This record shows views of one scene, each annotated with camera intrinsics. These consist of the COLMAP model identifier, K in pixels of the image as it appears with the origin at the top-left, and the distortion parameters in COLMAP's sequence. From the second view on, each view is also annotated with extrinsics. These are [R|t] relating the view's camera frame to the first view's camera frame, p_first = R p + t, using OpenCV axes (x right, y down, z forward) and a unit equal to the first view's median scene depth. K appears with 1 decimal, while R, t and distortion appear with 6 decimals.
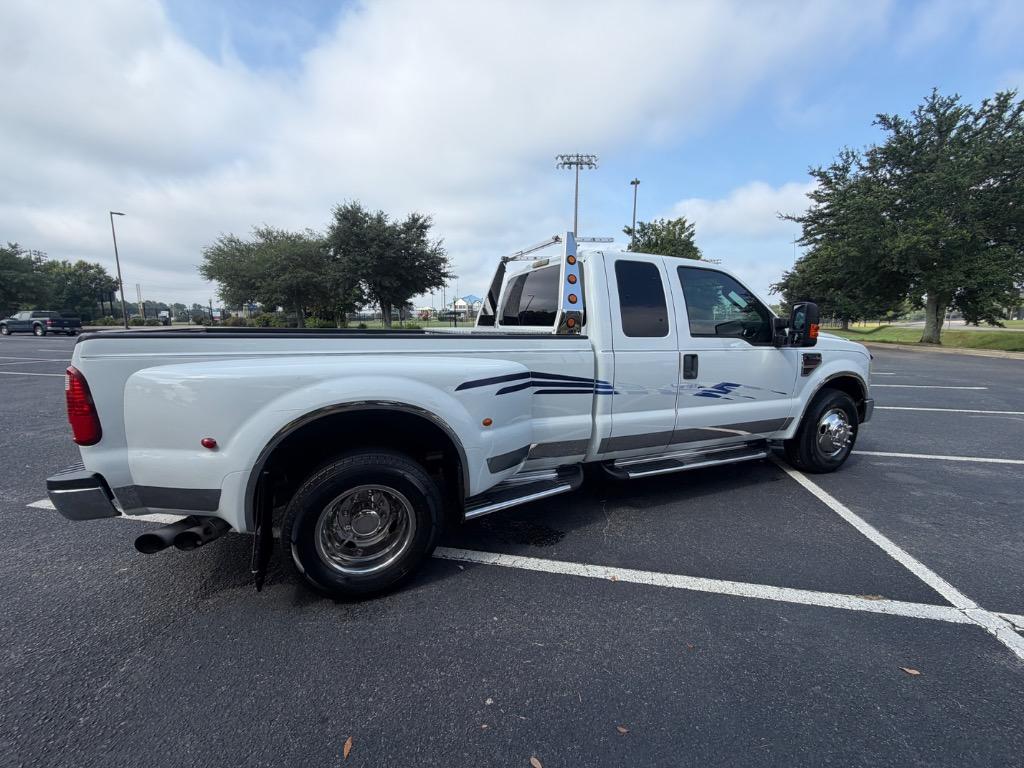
lens RADIAL K [[406.6, 0, 504.0], [0, 406.6, 383.9], [0, 0, 1]] dist [0.002537, -0.000073]
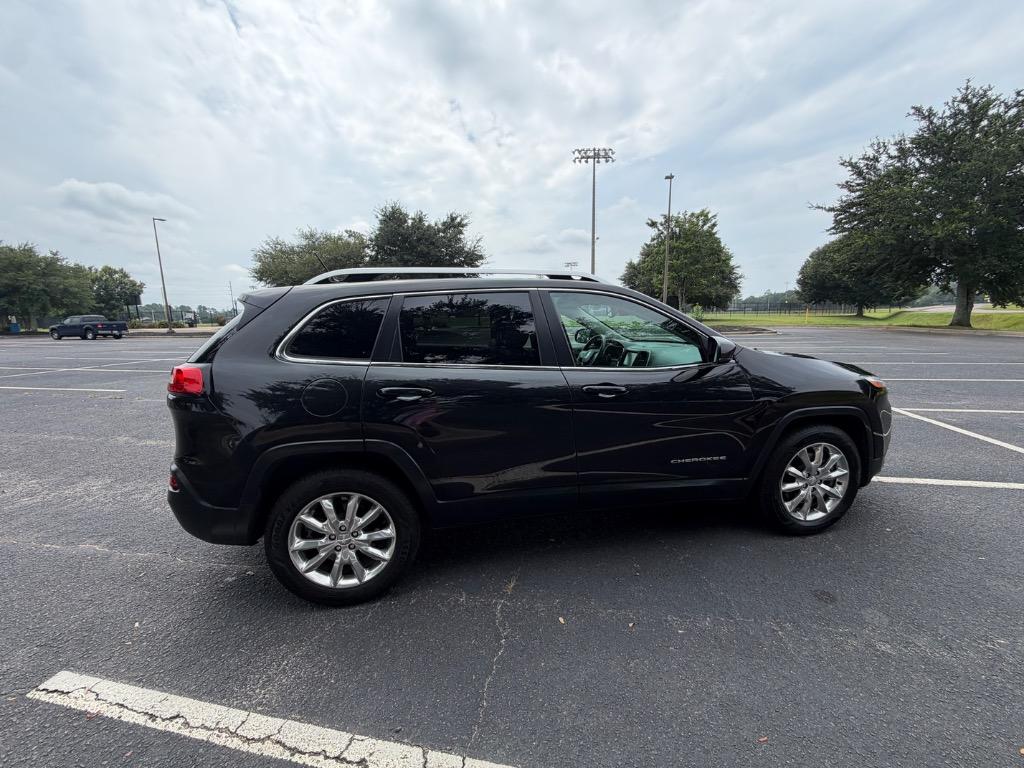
lens RADIAL K [[406.6, 0, 504.0], [0, 406.6, 383.9], [0, 0, 1]] dist [0.002537, -0.000073]
pose [[0.999723, -0.021670, -0.009174, -0.100111], [0.021787, 0.999680, 0.012856, 0.007166], [0.008892, -0.013052, 0.999875, -0.044375]]
